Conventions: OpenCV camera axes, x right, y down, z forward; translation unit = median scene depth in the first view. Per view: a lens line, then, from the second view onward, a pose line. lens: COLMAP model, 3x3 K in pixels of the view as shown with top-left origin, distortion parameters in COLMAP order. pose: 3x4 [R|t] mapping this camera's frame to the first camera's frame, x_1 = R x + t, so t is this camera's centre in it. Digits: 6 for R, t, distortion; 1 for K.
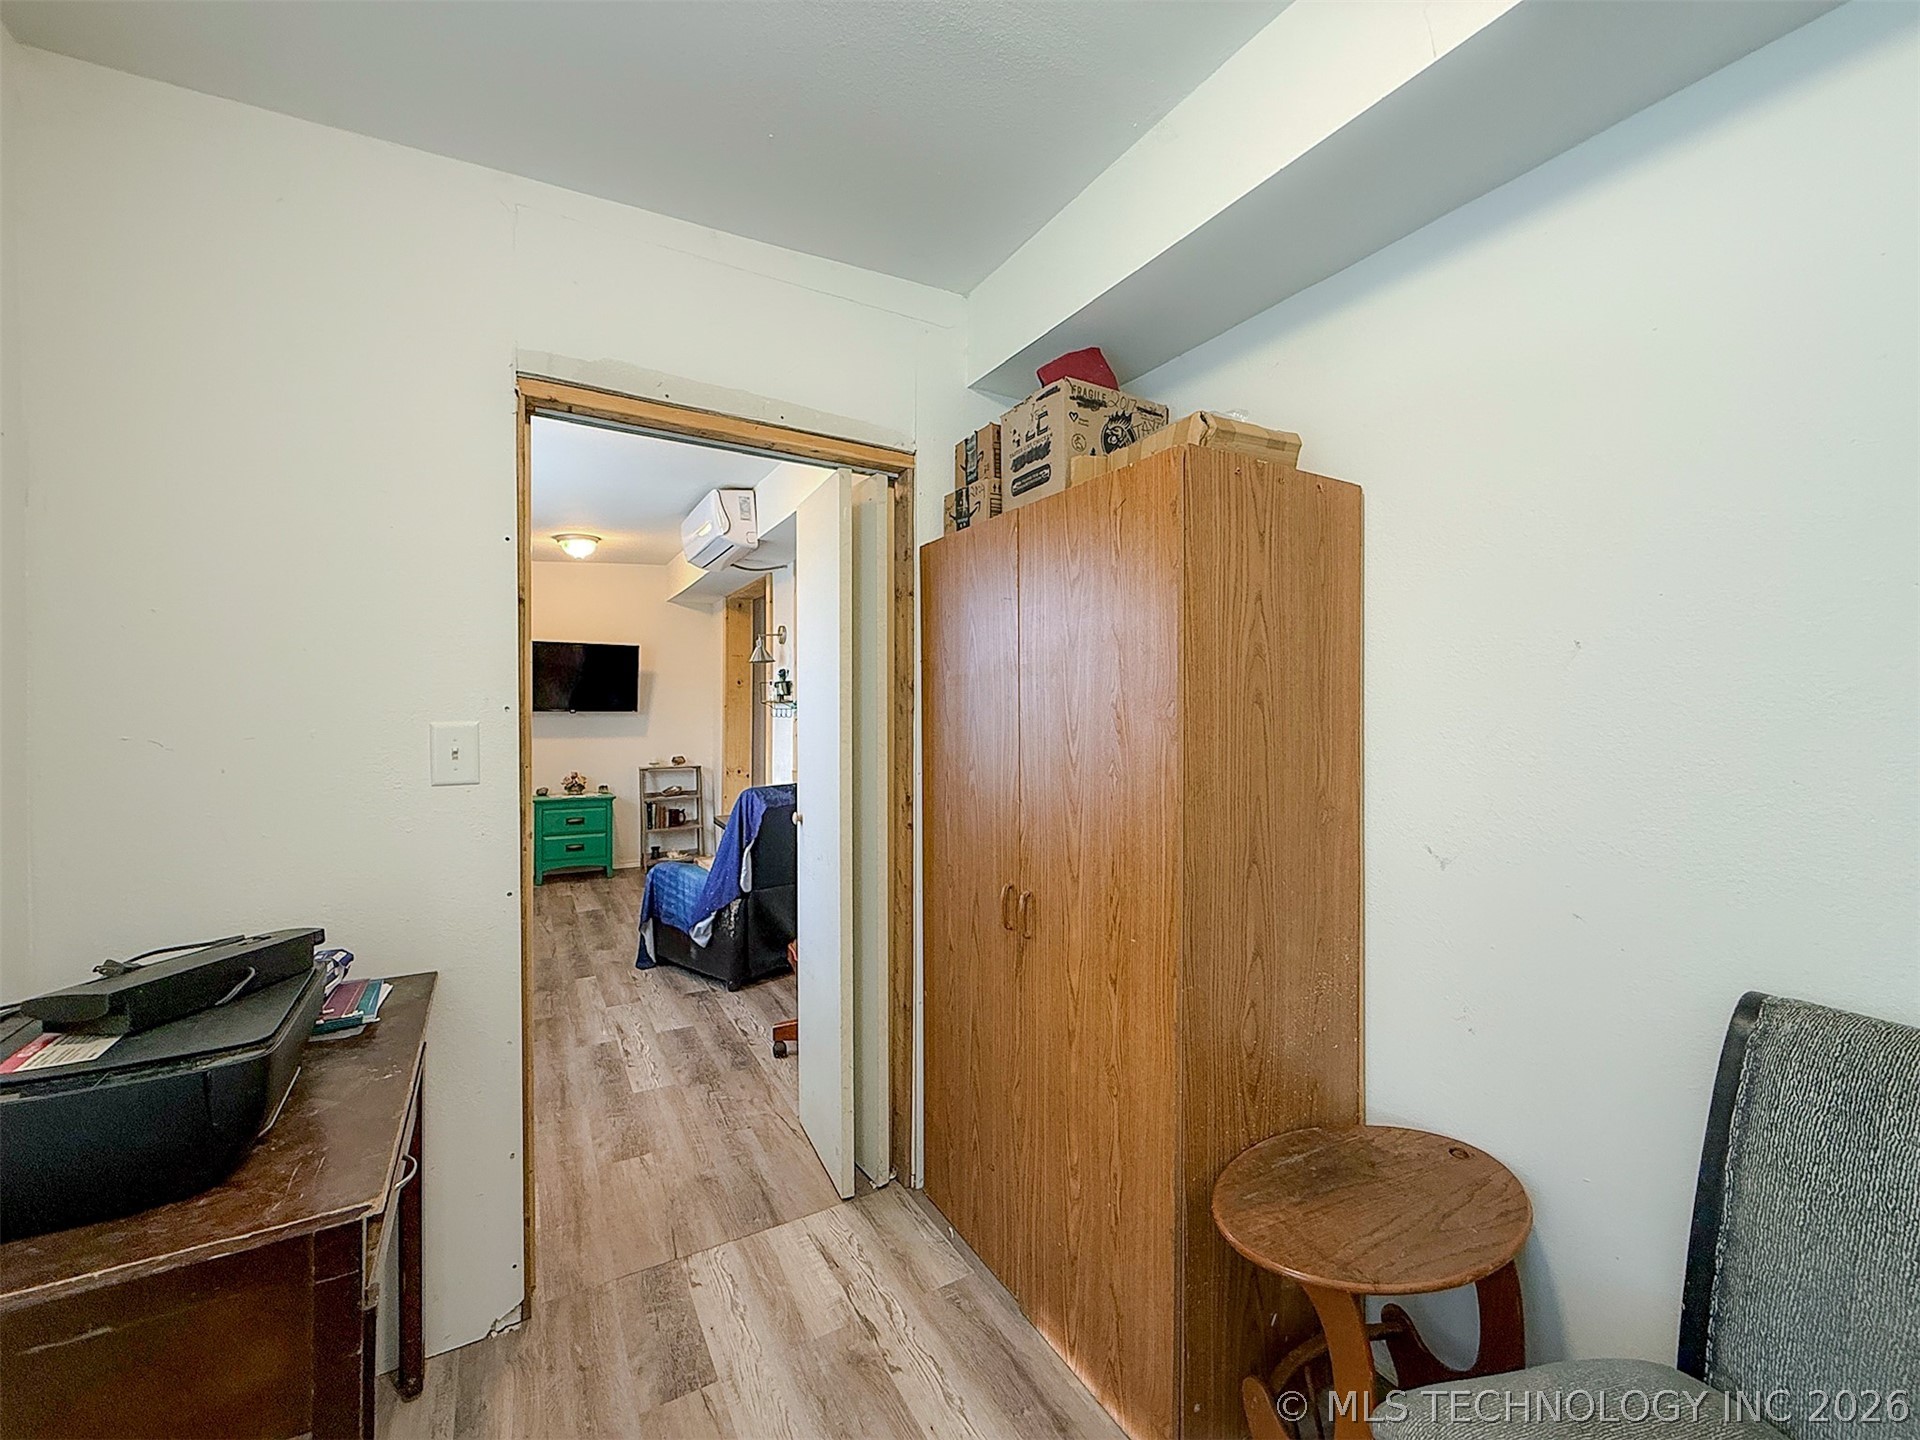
lens RADIAL K [[771.1, 0, 969.5], [0, 771.1, 719.0], [0, 0, 1]] dist [0.000551, -0.000040]
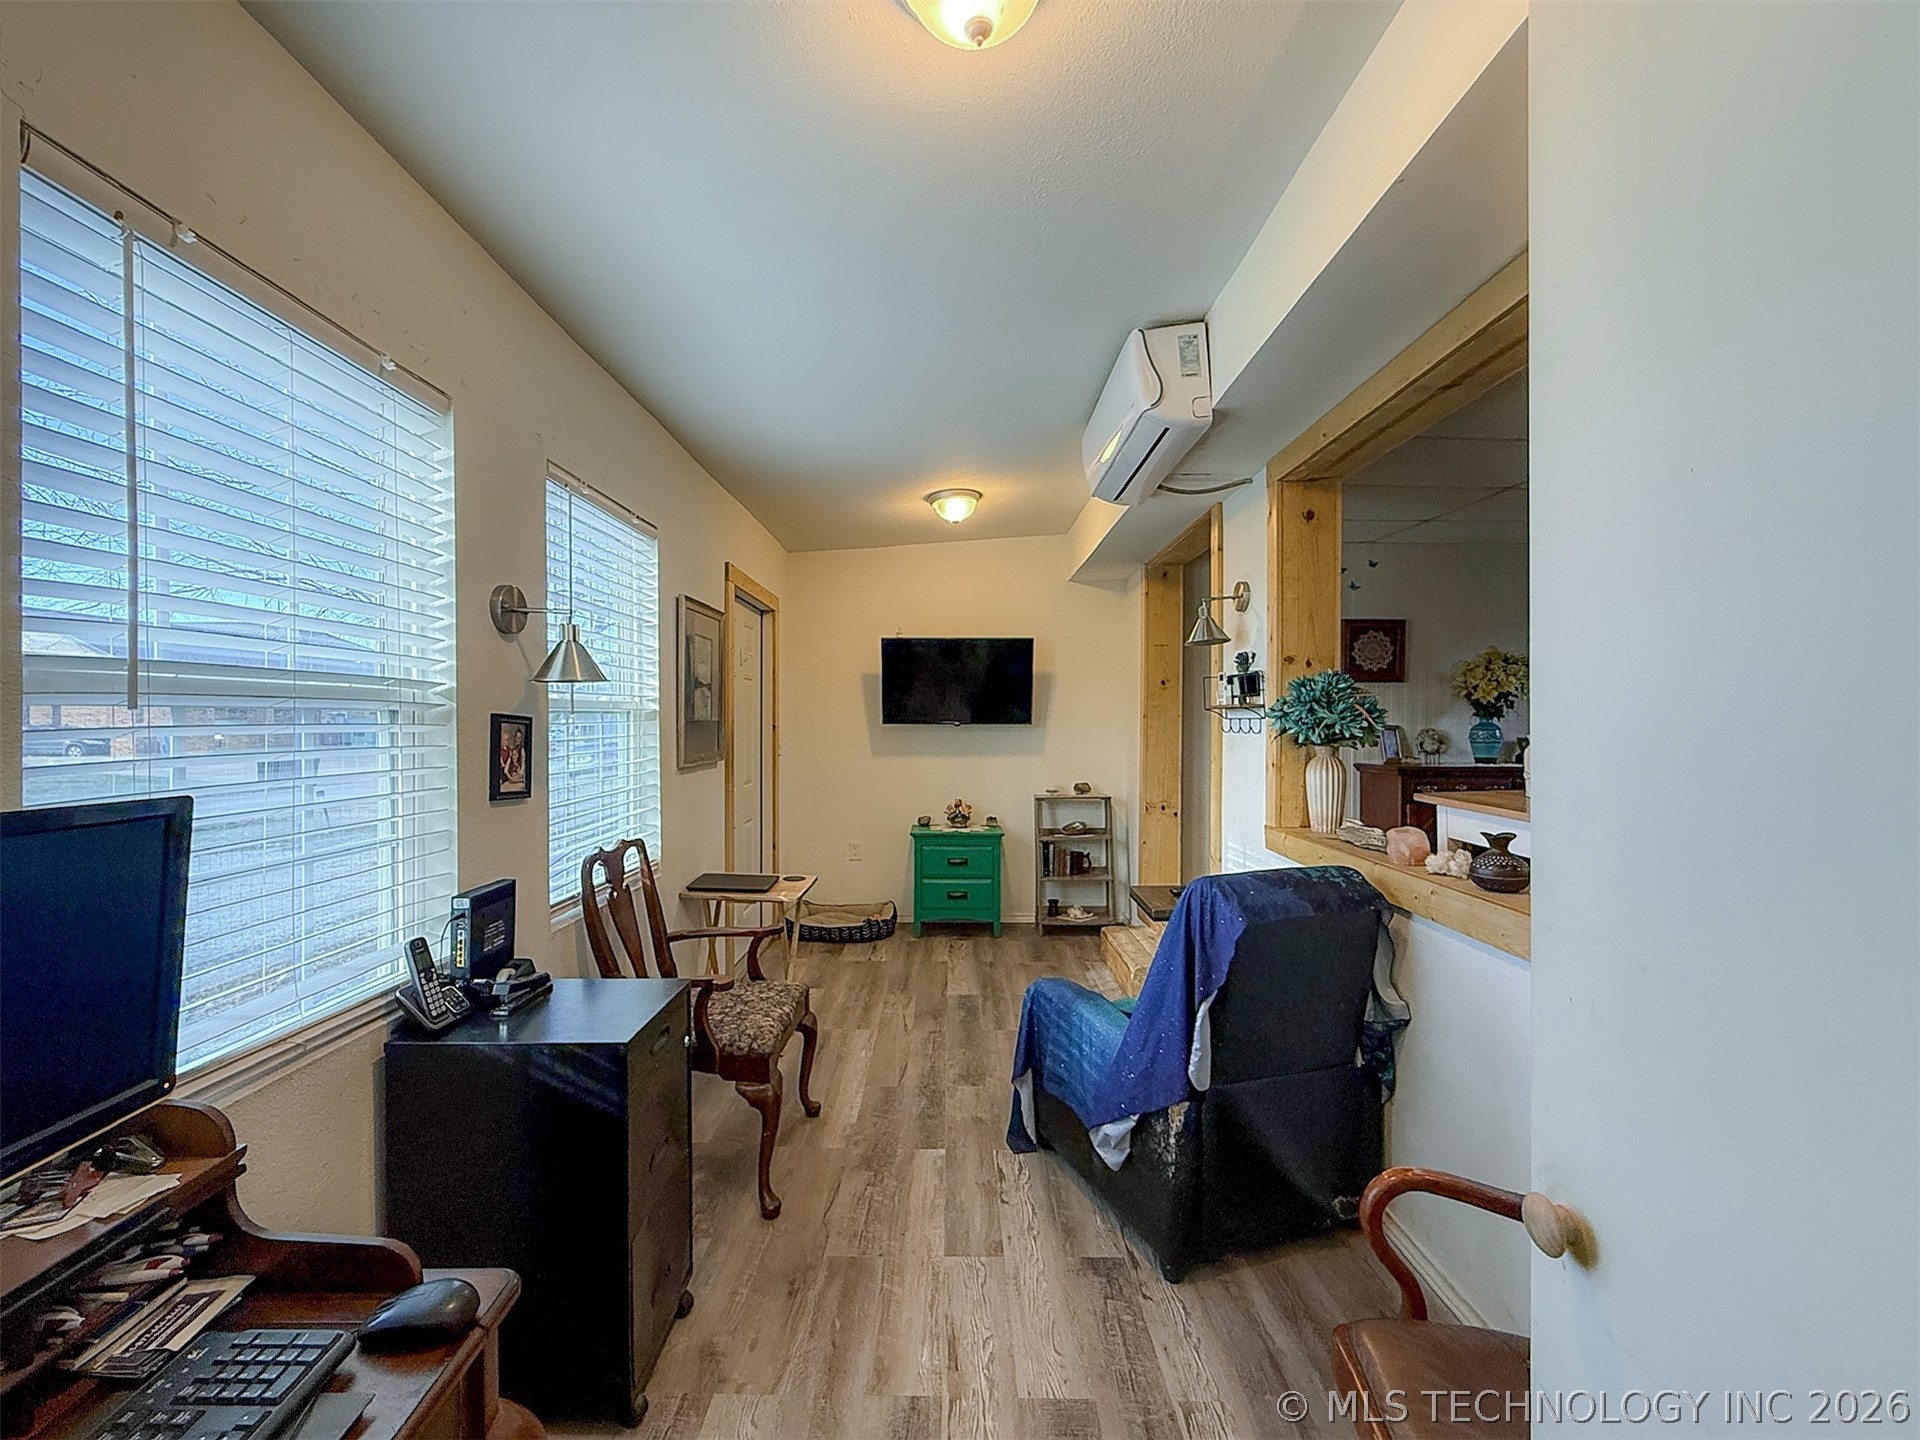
lens RADIAL K [[768.0, 0, 924.2], [0, 768.0, 724.1], [0, 0, 1]] dist [0.000165, 0.000007]
pose [[0.839602, -0.001911, -0.543198, -0.121166], [-0.003728, 0.999950, -0.009280, -0.002356], [0.543189, 0.009817, 0.839553, 0.348502]]
